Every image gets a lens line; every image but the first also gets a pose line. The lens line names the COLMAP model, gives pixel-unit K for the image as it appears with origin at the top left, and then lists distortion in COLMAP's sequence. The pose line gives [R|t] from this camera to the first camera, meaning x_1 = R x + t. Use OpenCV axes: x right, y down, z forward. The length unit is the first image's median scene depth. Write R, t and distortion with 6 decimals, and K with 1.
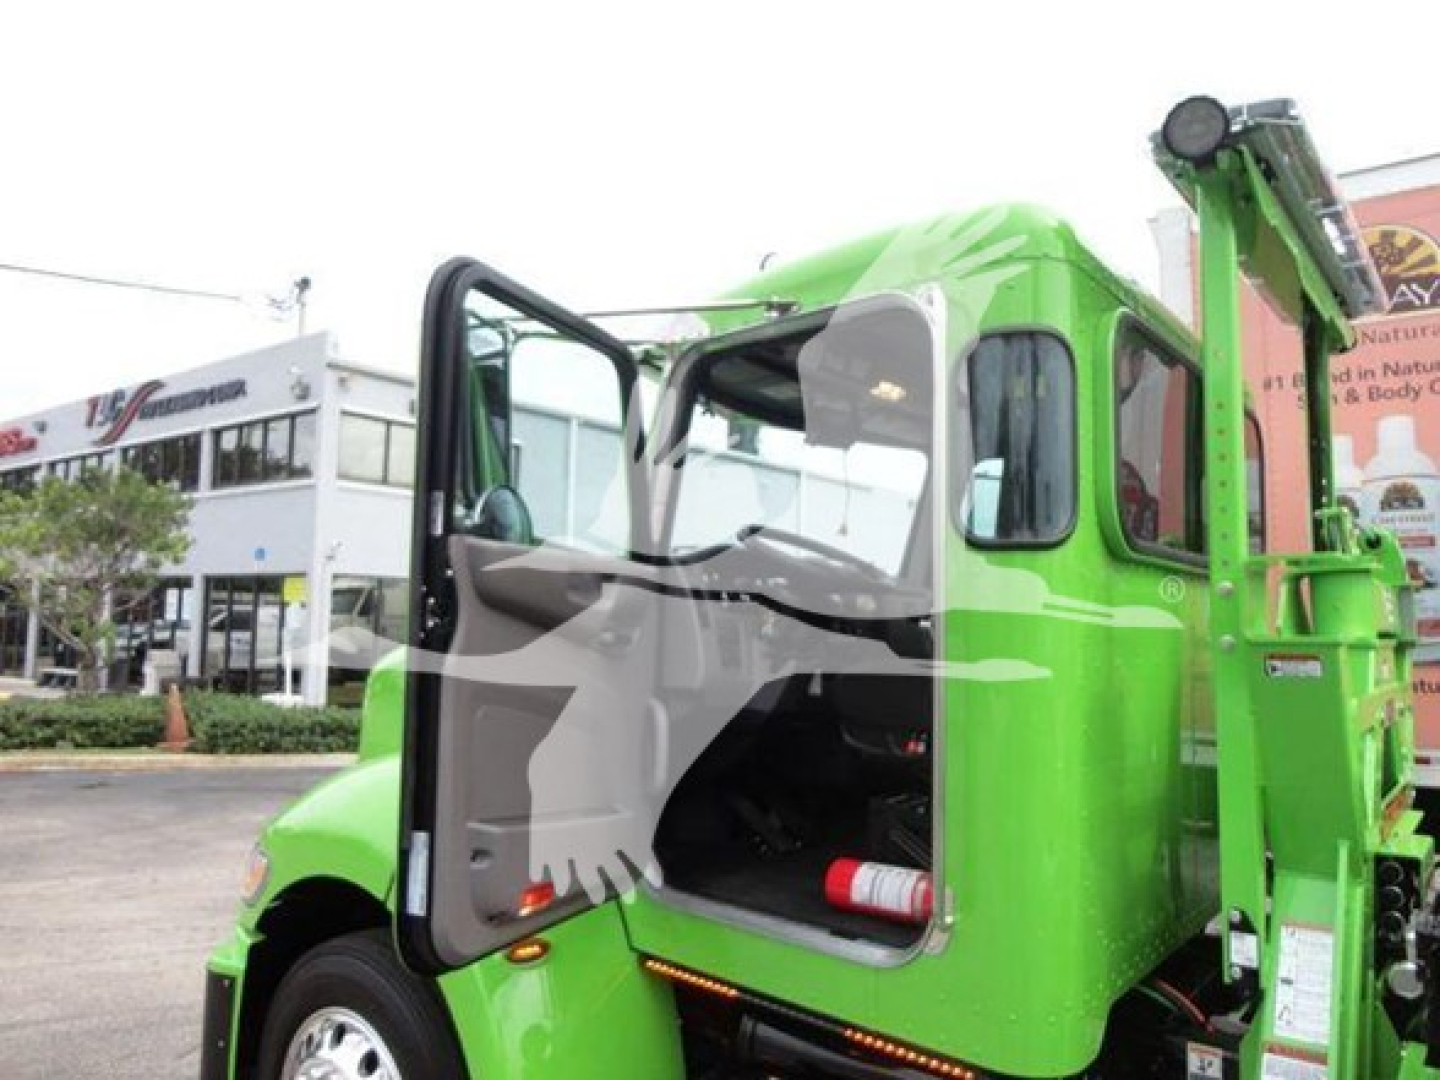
lens RADIAL K [[1042.7, 0, 723.3], [0, 1042.7, 544.1], [0, 0, 1]] dist [-0.012502, 0.006589]
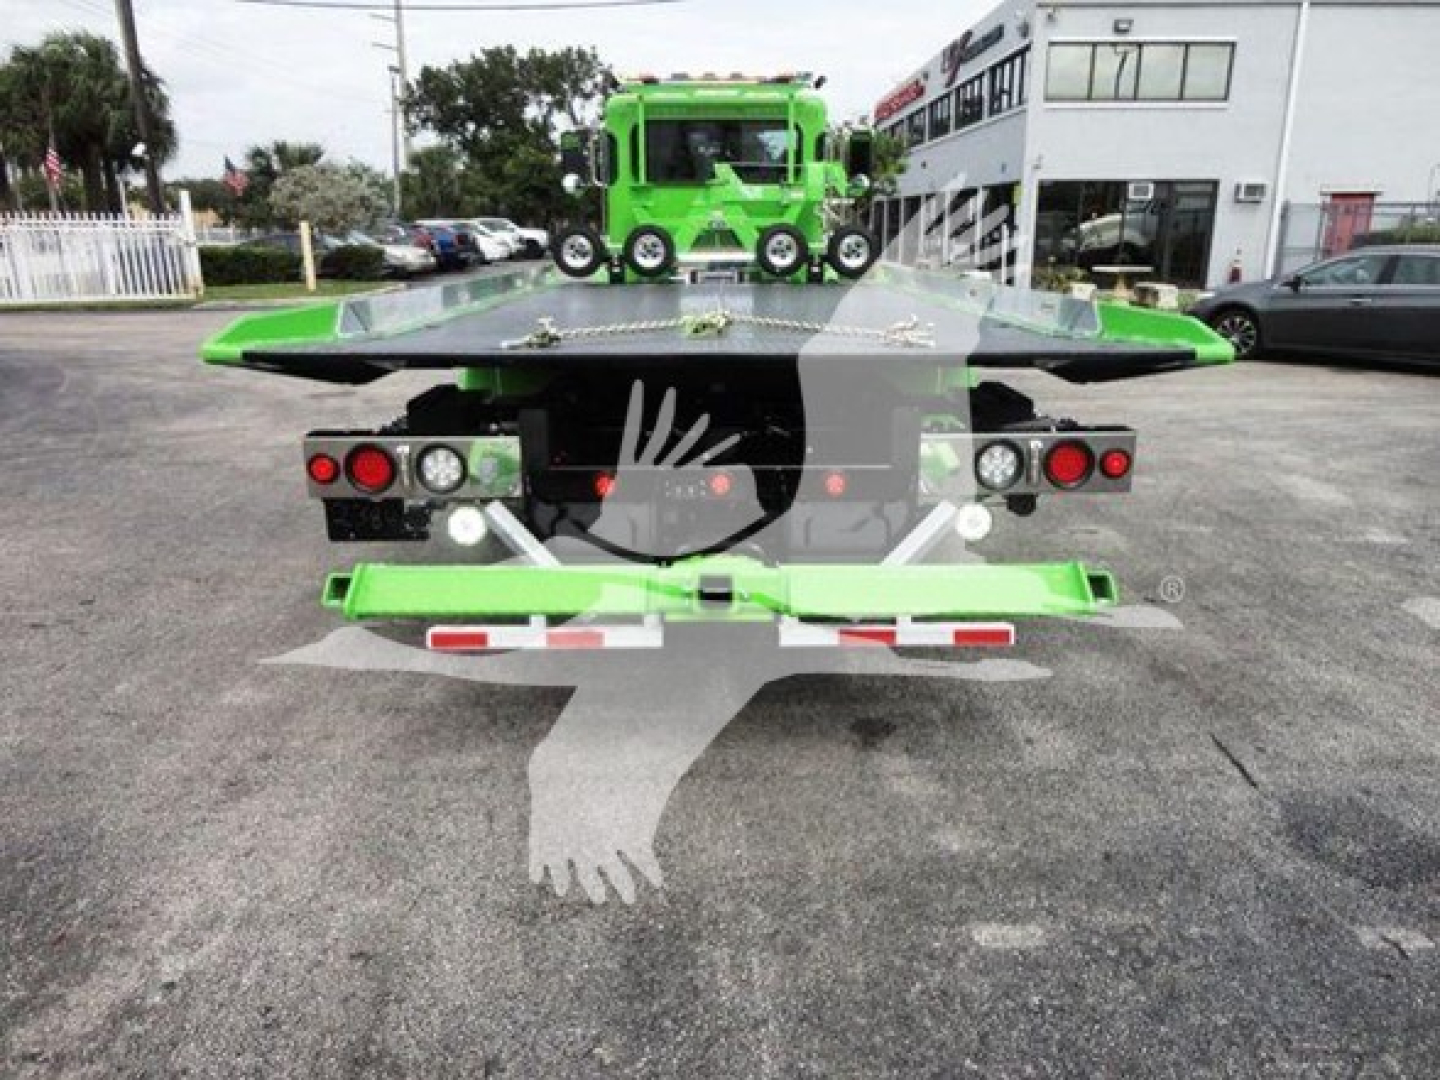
lens RADIAL K [[1042.7, 0, 718.7], [0, 1042.7, 542.8], [0, 0, 1]] dist [-0.012502, 0.006589]
pose [[0.609808, 0.203690, -0.765927, 0.450026], [0.086470, 0.943541, 0.319769, 0.005422], [0.787818, -0.261227, 0.557766, -0.162039]]
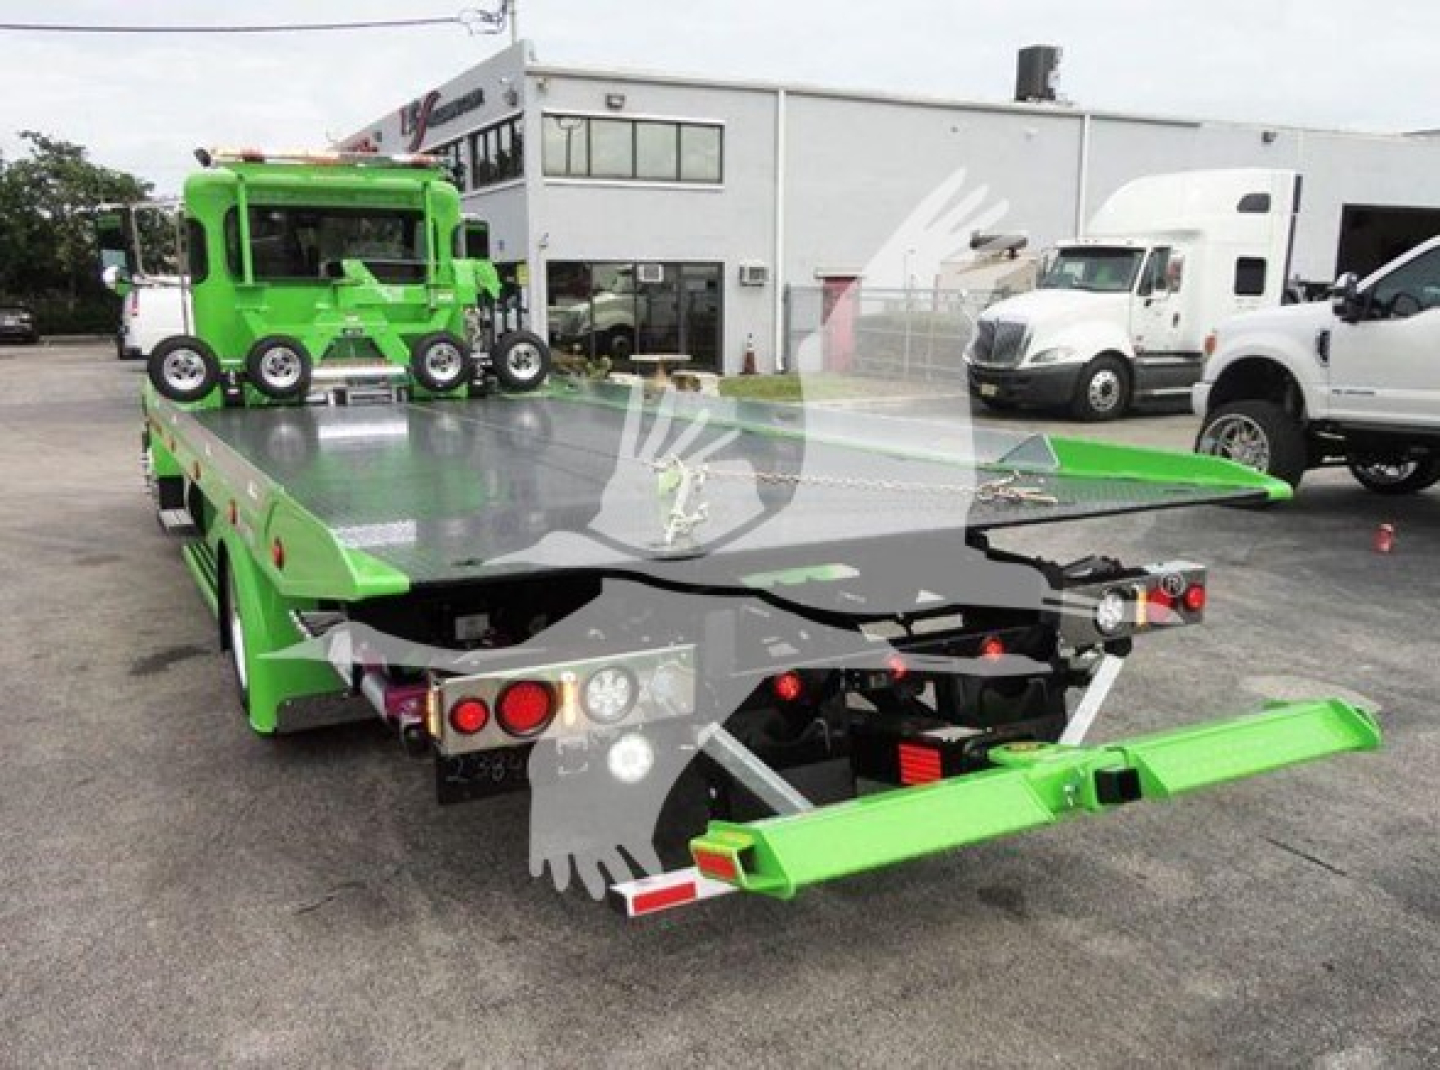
lens RADIAL K [[1234.4, 0, 702.7], [0, 1234.4, 573.4], [0, 0, 1]] dist [-0.015598, 0.017284]
pose [[0.903845, 0.066063, -0.422729, 0.380044], [0.061777, 0.957505, 0.281723, -0.014028], [0.423377, -0.280749, 0.861355, -0.223537]]
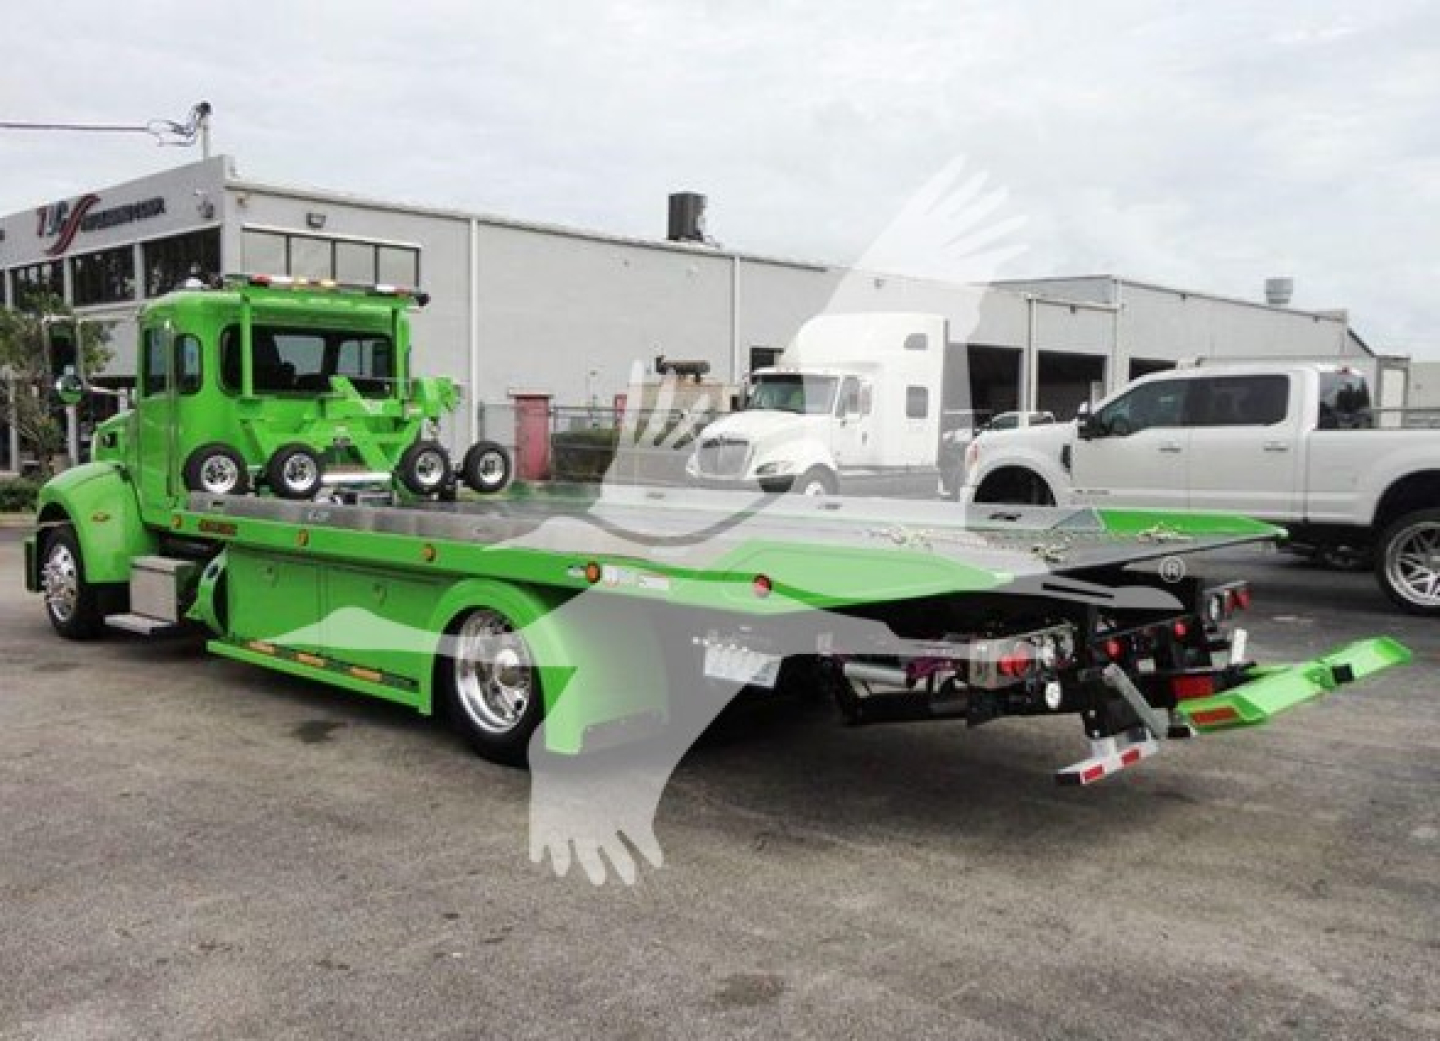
lens RADIAL K [[1283.9, 0, 727.5], [0, 1283.9, 523.6], [0, 0, 1]] dist [-0.011473, 0.003988]
pose [[0.995561, -0.006533, -0.093896, 0.271816], [0.021922, 0.986247, 0.163816, -0.026704], [0.091535, -0.165147, 0.982012, -0.351574]]
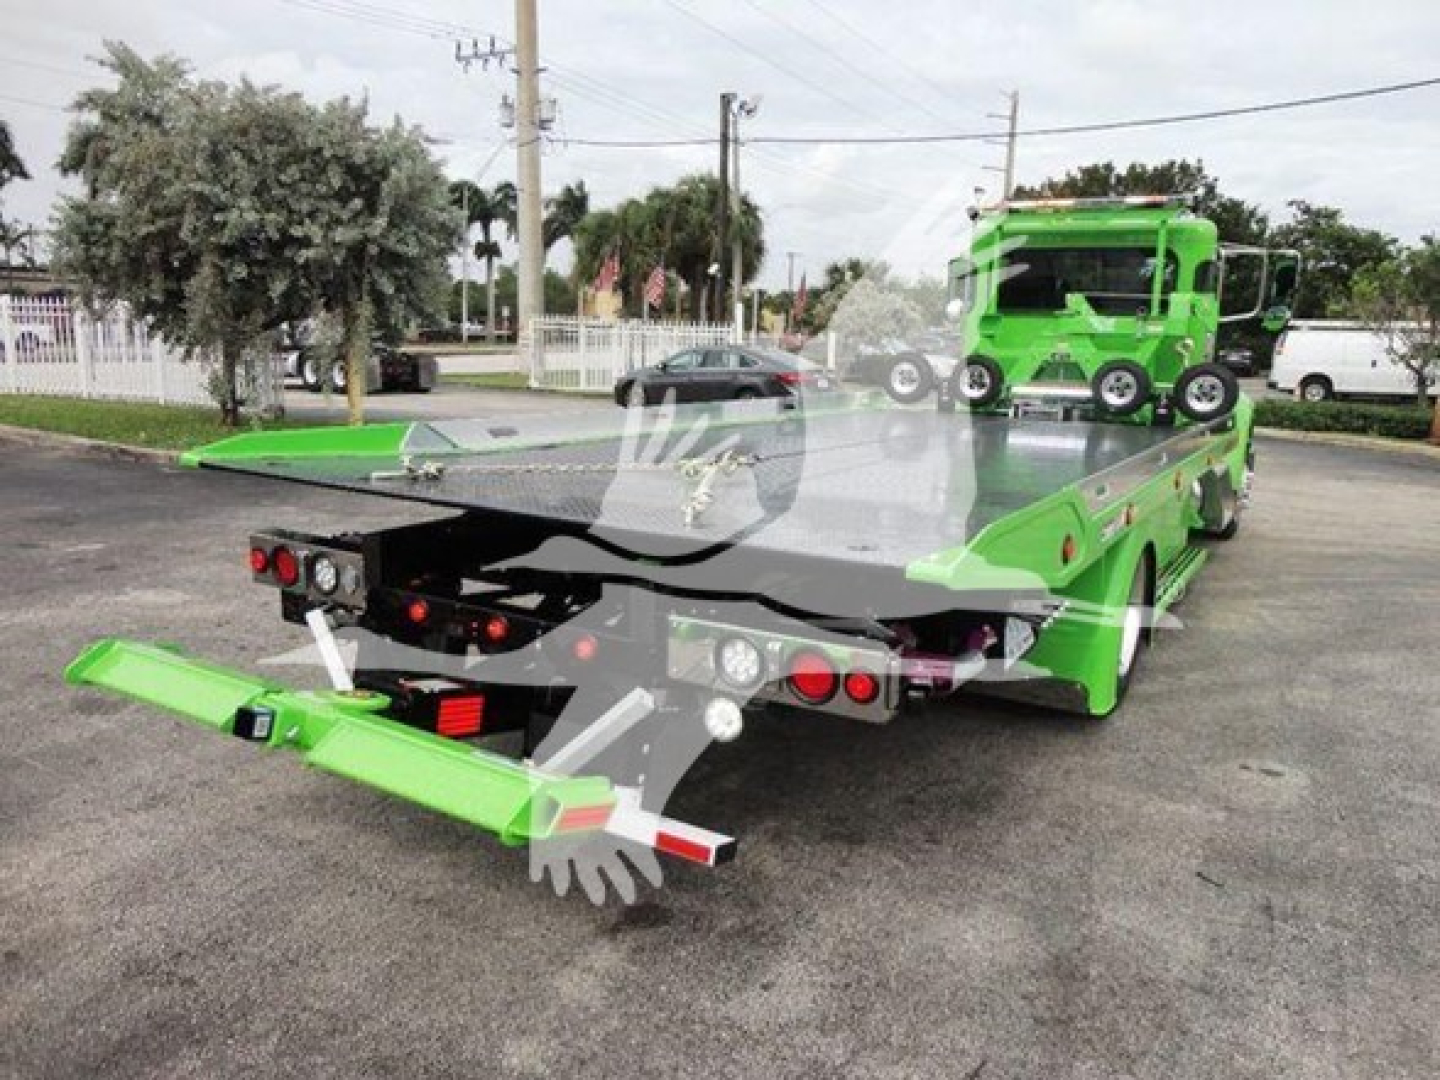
lens RADIAL K [[1042.7, 0, 724.4], [0, 1042.7, 535.5], [0, 0, 1]] dist [-0.012502, 0.006589]
pose [[0.110916, 0.171372, -0.978943, 0.485744], [0.063648, 0.981774, 0.179079, 0.006304], [0.991790, -0.082170, 0.097987, -0.058038]]
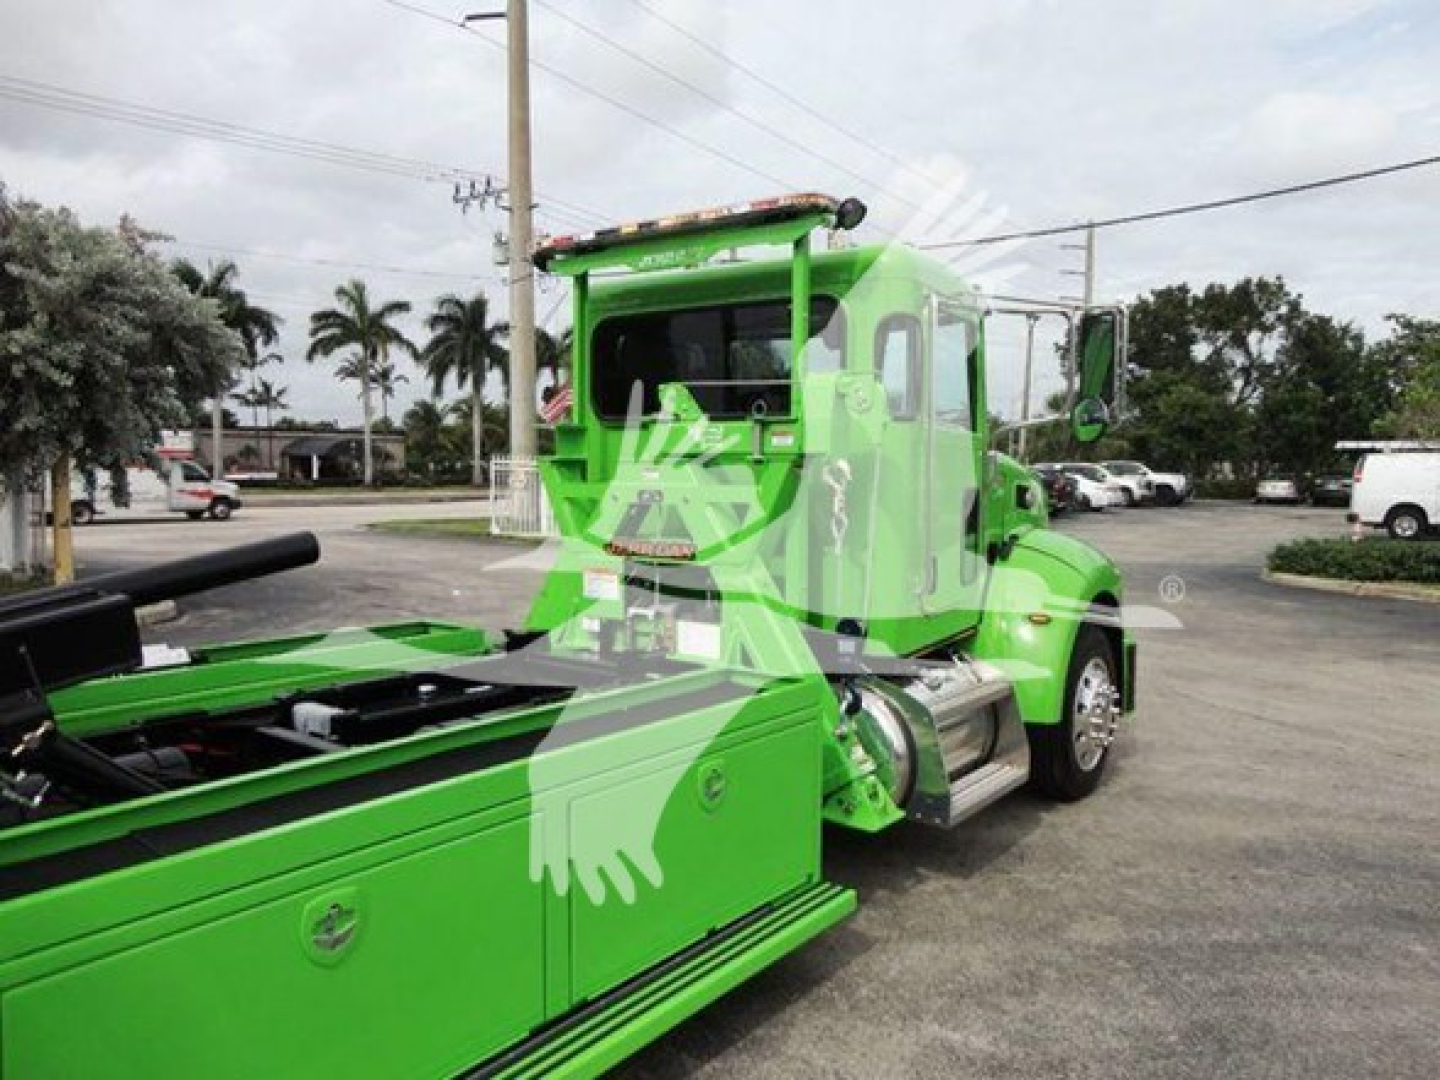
lens RADIAL K [[1041.9, 0, 728.9], [0, 1041.9, 536.3], [0, 0, 1]] dist [-0.008832, 0.010002]
pose [[0.010122, 0.041156, -0.999101, 0.309075], [0.082538, 0.995709, 0.041853, 0.019847], [0.996536, -0.082888, 0.006681, 0.138306]]
